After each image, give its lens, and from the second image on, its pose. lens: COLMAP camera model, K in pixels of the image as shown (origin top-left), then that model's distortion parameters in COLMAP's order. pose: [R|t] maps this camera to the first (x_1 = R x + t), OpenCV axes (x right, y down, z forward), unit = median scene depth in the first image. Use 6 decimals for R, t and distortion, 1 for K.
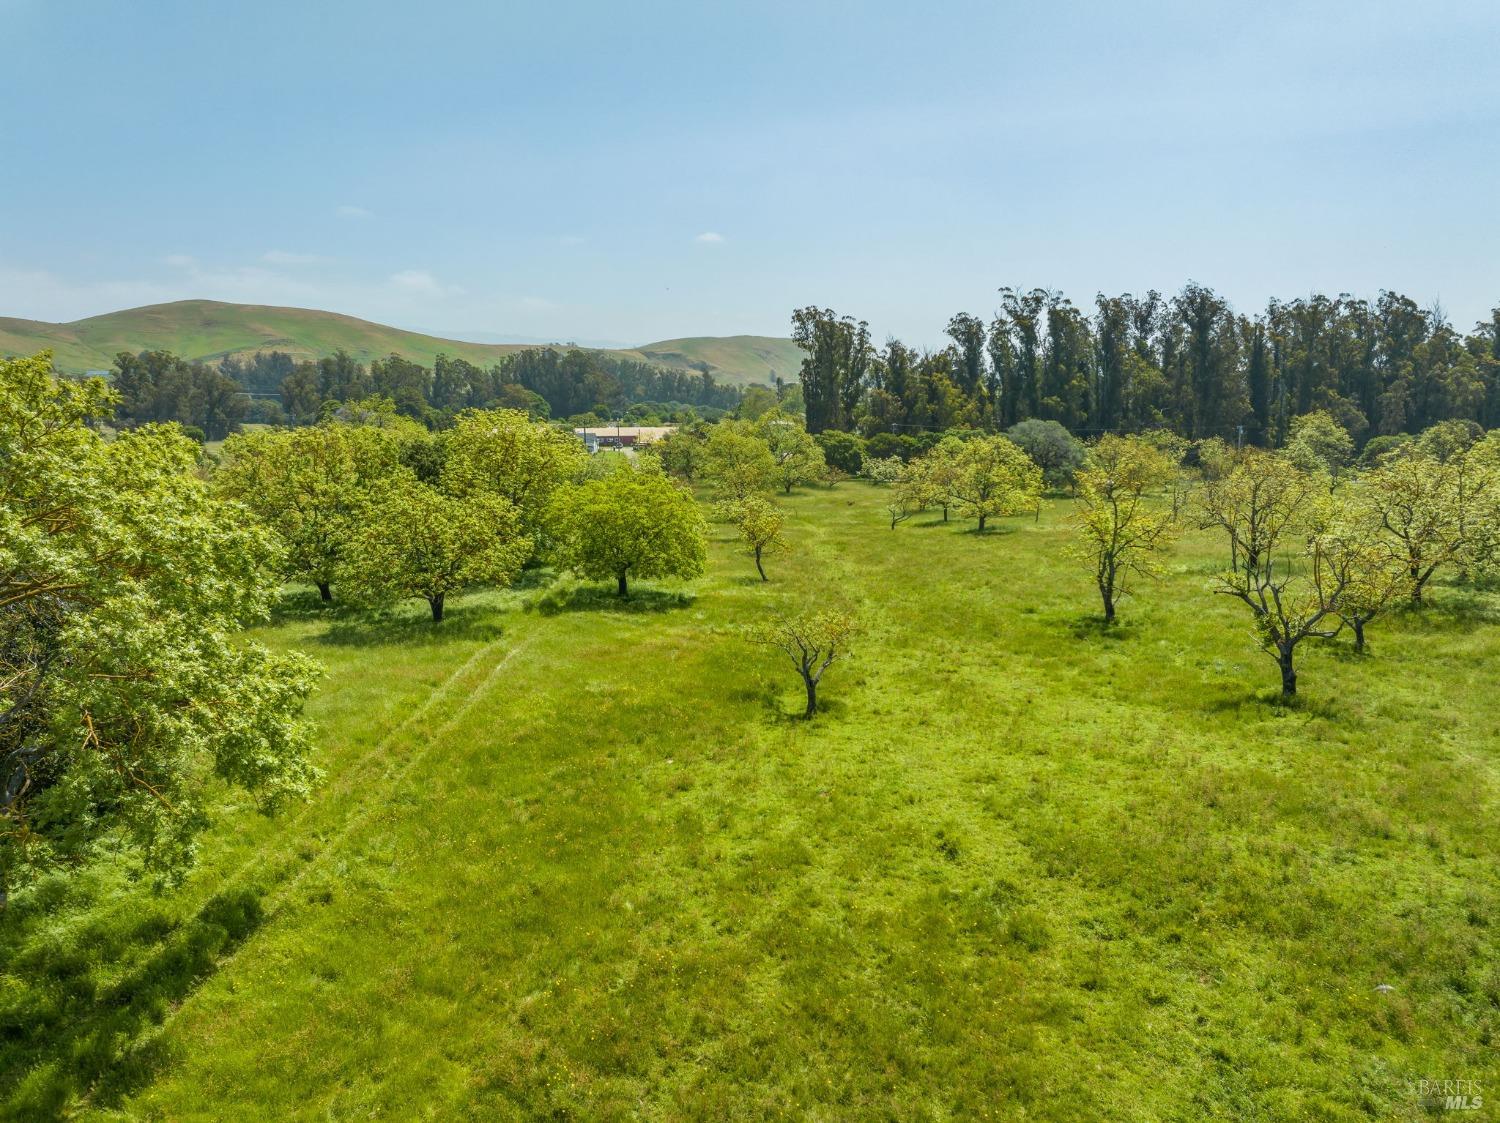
lens RADIAL K [[1137.6, 0, 752.3], [0, 1137.6, 557.4], [0, 0, 1]] dist [-0.011690, -0.005974]
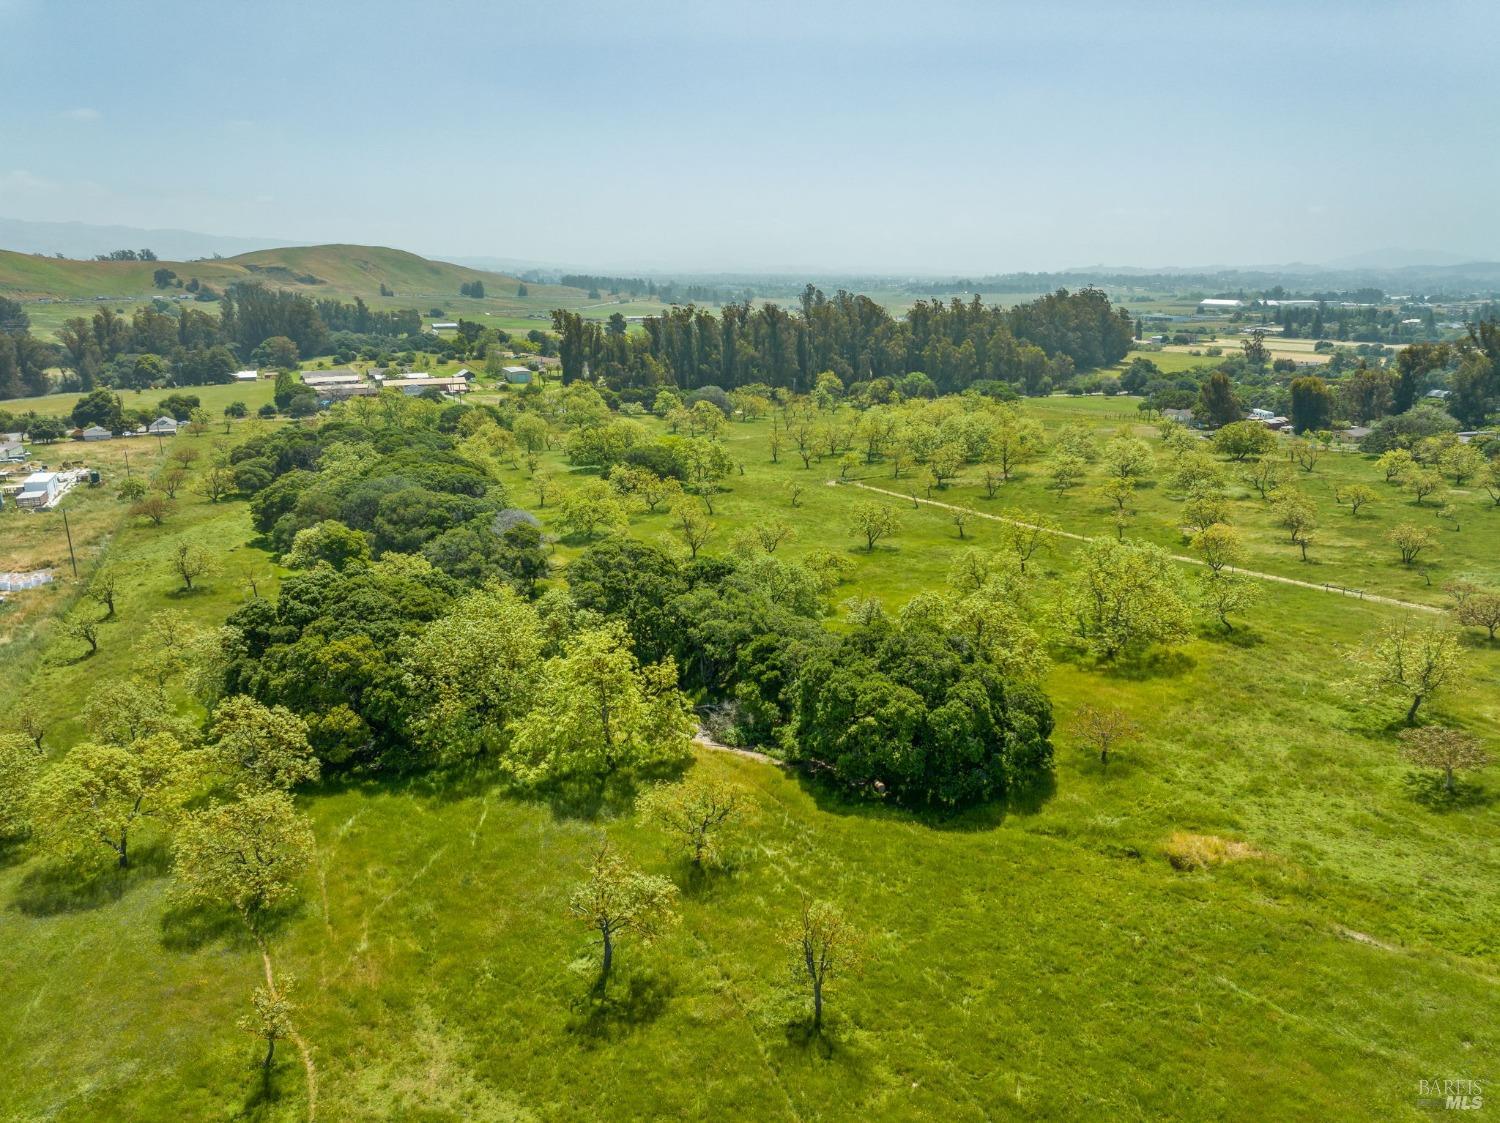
lens RADIAL K [[1137.6, 0, 754.5], [0, 1137.6, 566.2], [0, 0, 1]] dist [-0.011690, -0.005974]
pose [[0.930415, -0.086945, 0.356044, -0.387865], [0.050801, 0.992671, 0.109654, -0.009005], [-0.362969, -0.083936, 0.928013, -0.886922]]
